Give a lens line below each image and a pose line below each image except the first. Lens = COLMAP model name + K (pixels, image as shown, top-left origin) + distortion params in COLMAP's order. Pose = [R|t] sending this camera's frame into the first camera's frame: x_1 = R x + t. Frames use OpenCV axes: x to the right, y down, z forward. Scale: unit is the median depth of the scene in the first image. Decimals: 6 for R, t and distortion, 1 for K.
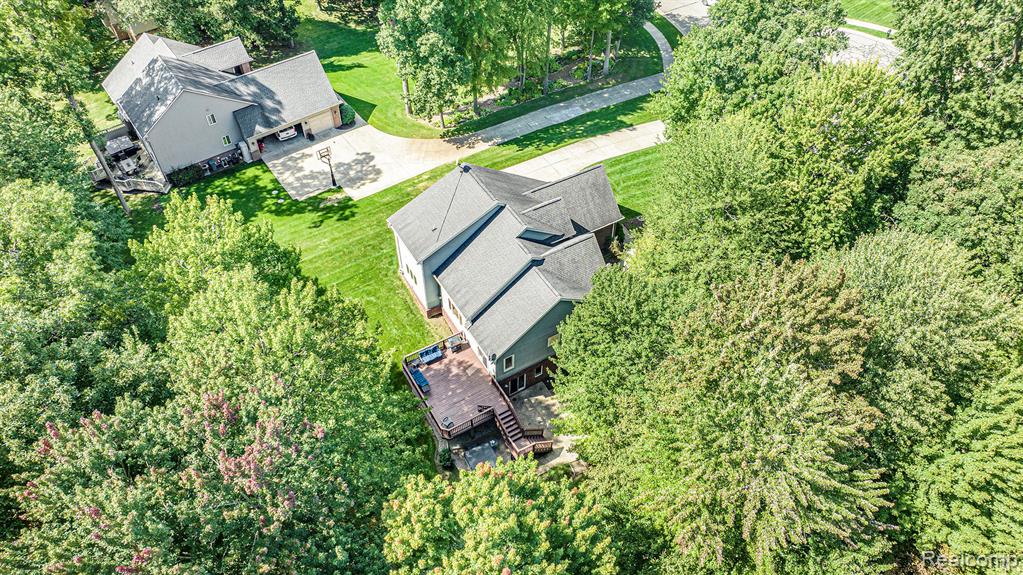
lens RADIAL K [[706.1, 0, 506.0], [0, 706.1, 293.1], [0, 0, 1]] dist [-0.003065, 0.011961]
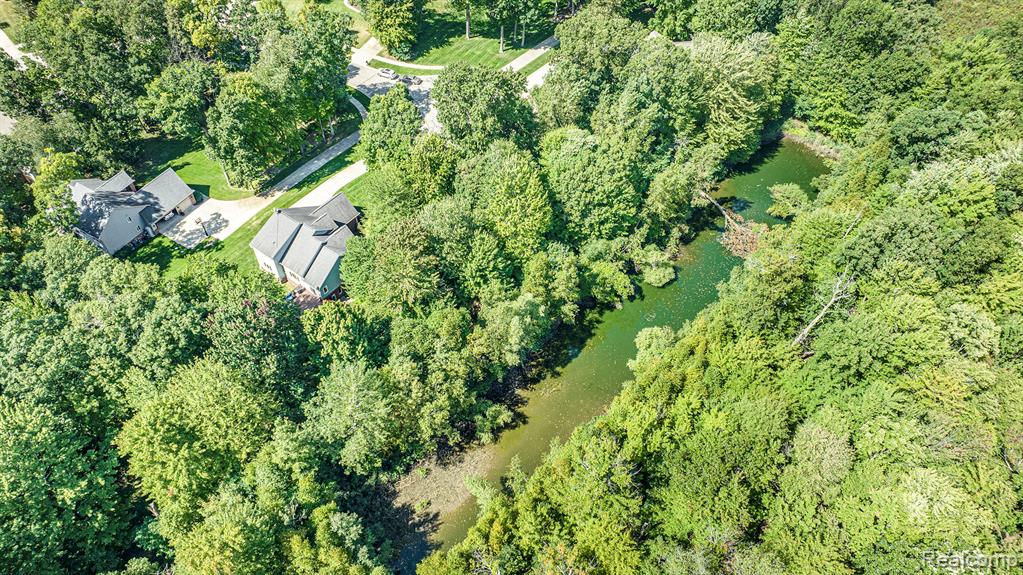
lens RADIAL K [[706.1, 0, 513.4], [0, 706.1, 283.2], [0, 0, 1]] dist [-0.003065, 0.011961]
pose [[0.919129, -0.287332, 0.269521, -0.035613], [0.279773, 0.957730, 0.066931, 0.073742], [-0.277360, 0.013886, 0.960666, -1.045169]]
